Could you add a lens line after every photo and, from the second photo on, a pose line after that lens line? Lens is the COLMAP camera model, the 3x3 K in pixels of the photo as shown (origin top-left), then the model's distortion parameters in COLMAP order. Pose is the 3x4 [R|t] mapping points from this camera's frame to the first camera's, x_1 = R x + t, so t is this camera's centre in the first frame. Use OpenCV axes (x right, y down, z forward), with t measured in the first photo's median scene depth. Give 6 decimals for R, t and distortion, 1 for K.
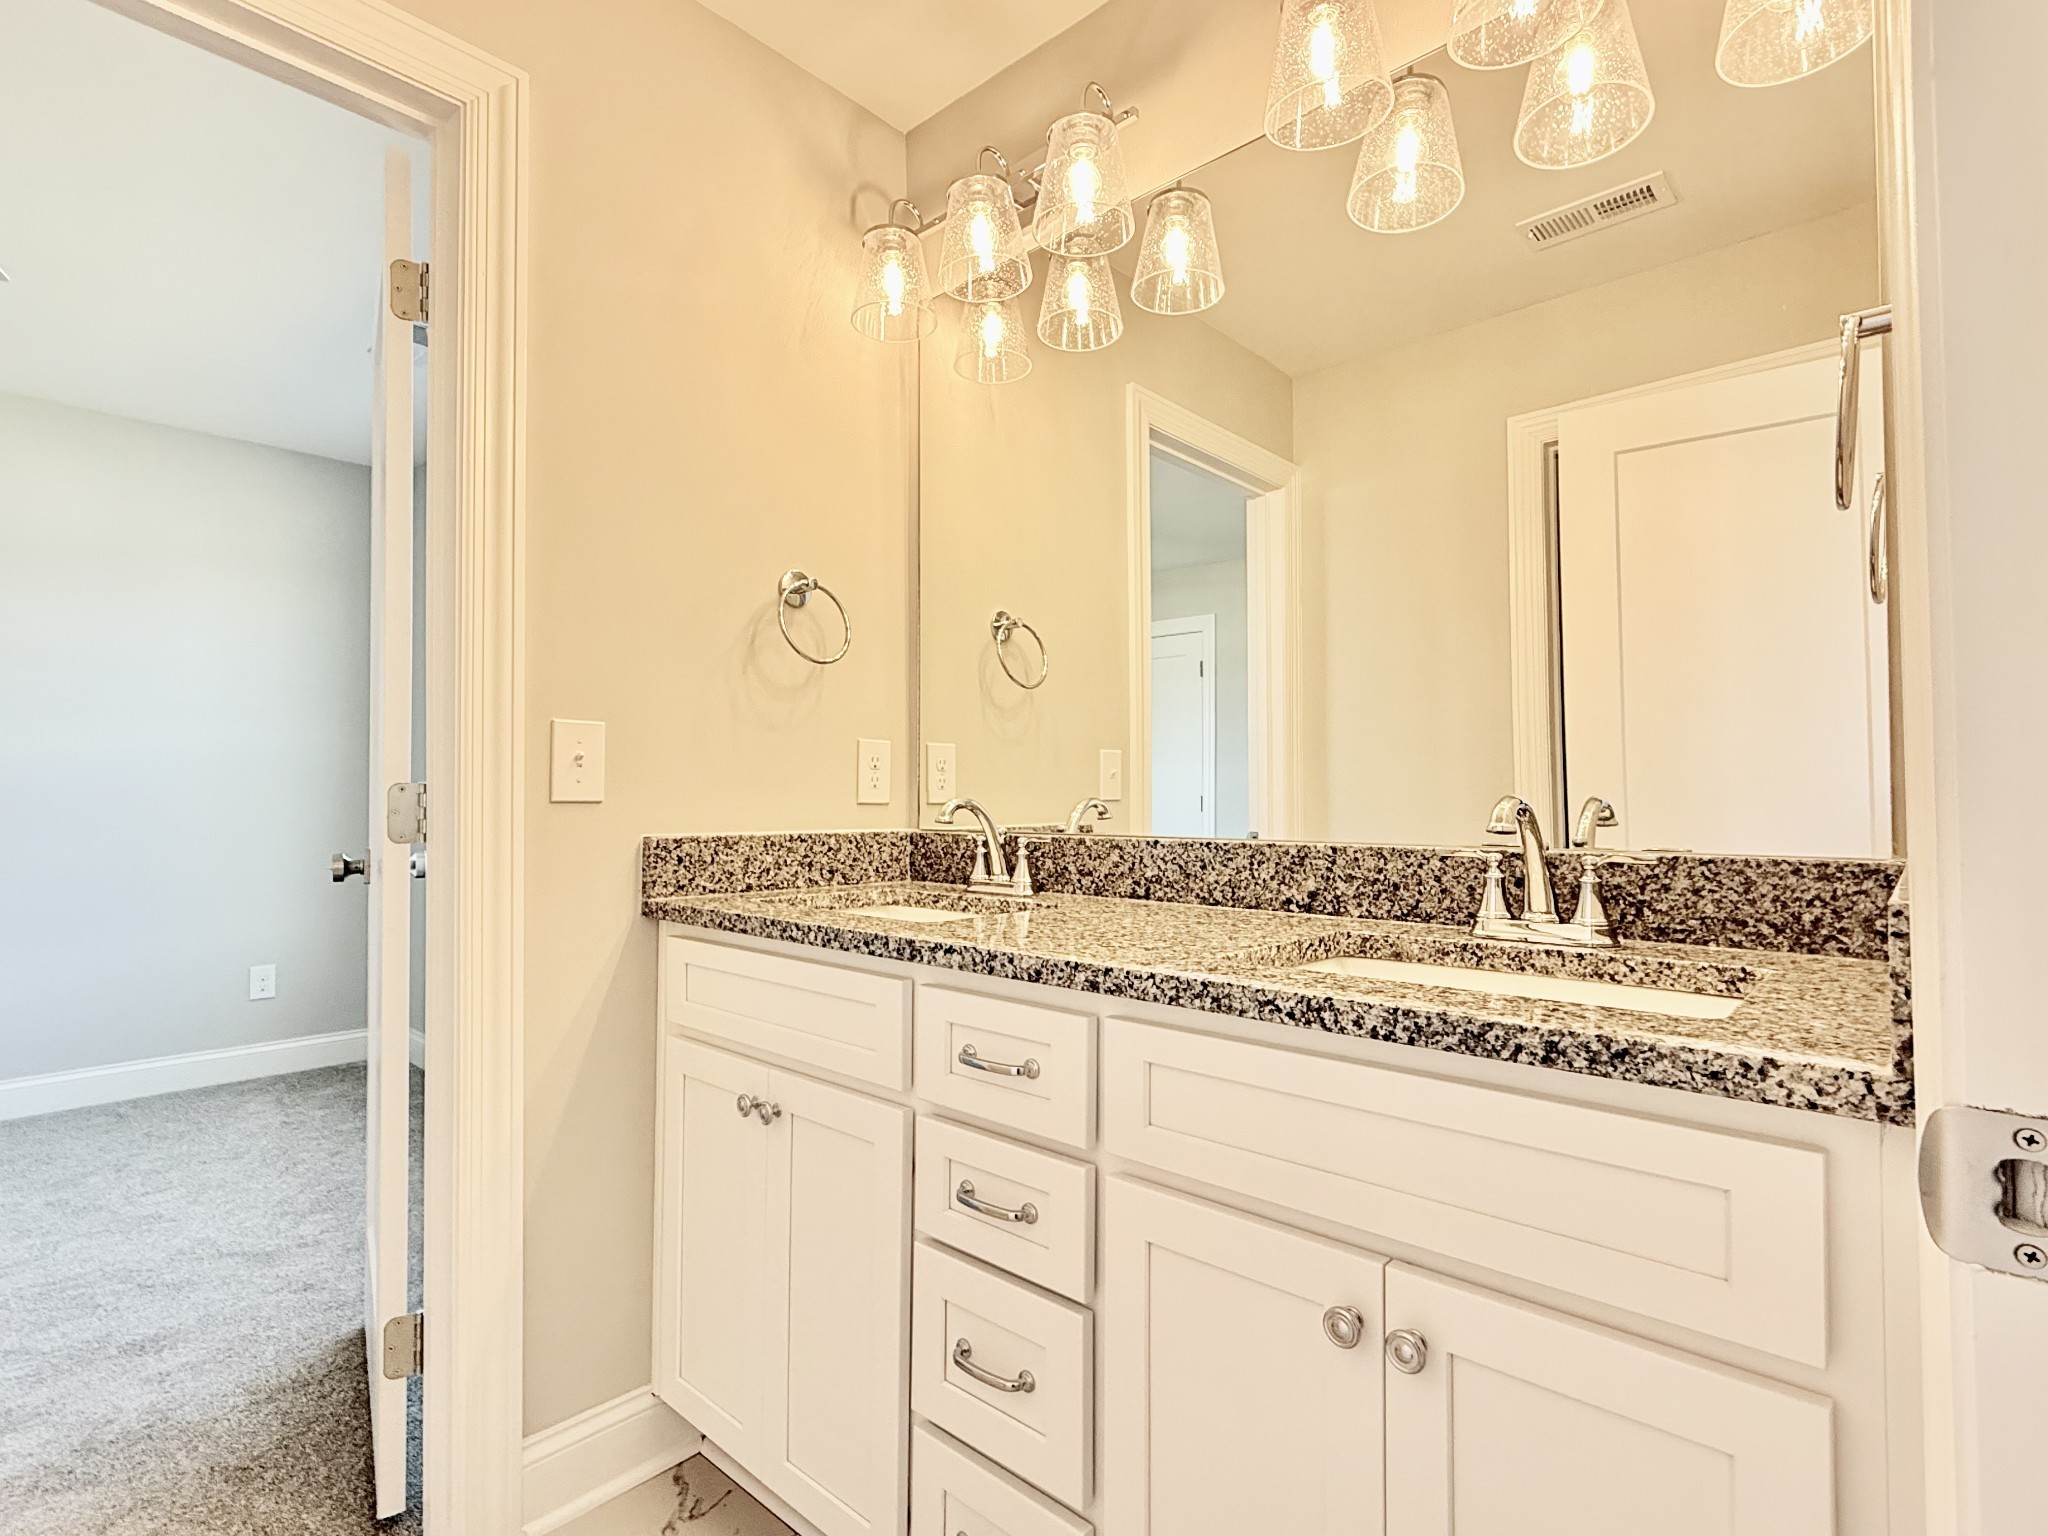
lens RADIAL K [[1009.2, 0, 1009.3], [0, 1009.2, 753.1], [0, 0, 1]] dist [-0.004128, 0.000155]
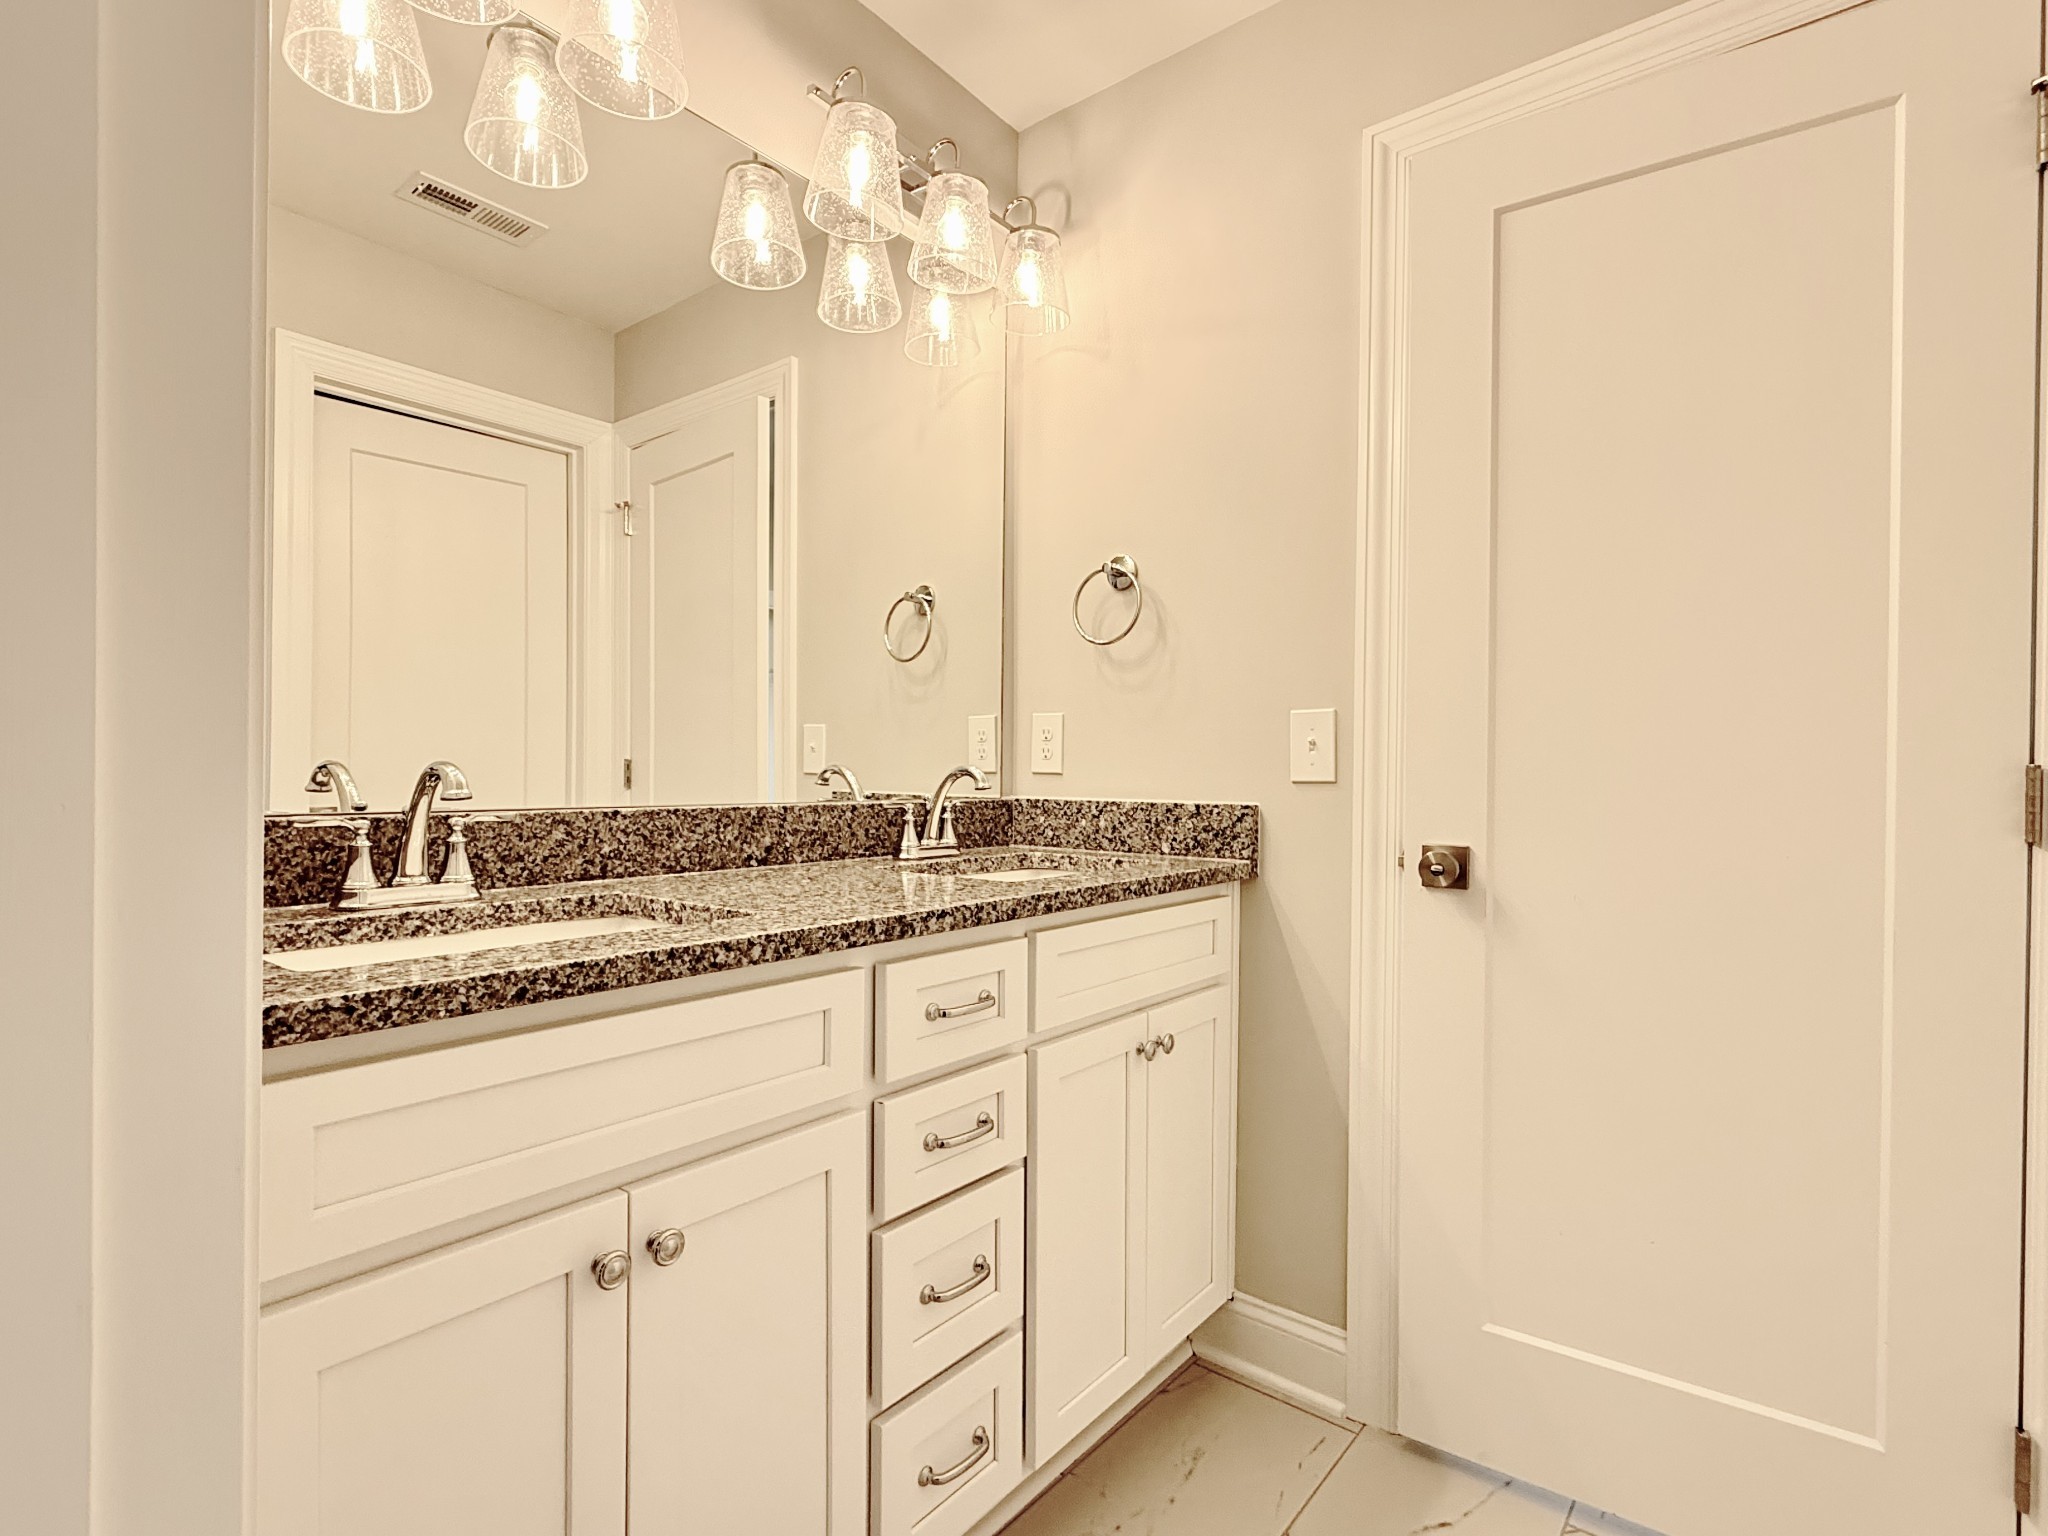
lens RADIAL K [[1009.2, 0, 1008.4], [0, 1009.2, 782.3], [0, 0, 1]] dist [-0.004128, 0.000155]
pose [[-0.070647, -0.012436, 0.997424, -0.856098], [-0.053949, 0.998506, 0.008628, 0.038788], [-0.996041, -0.053200, -0.071212, 0.801494]]
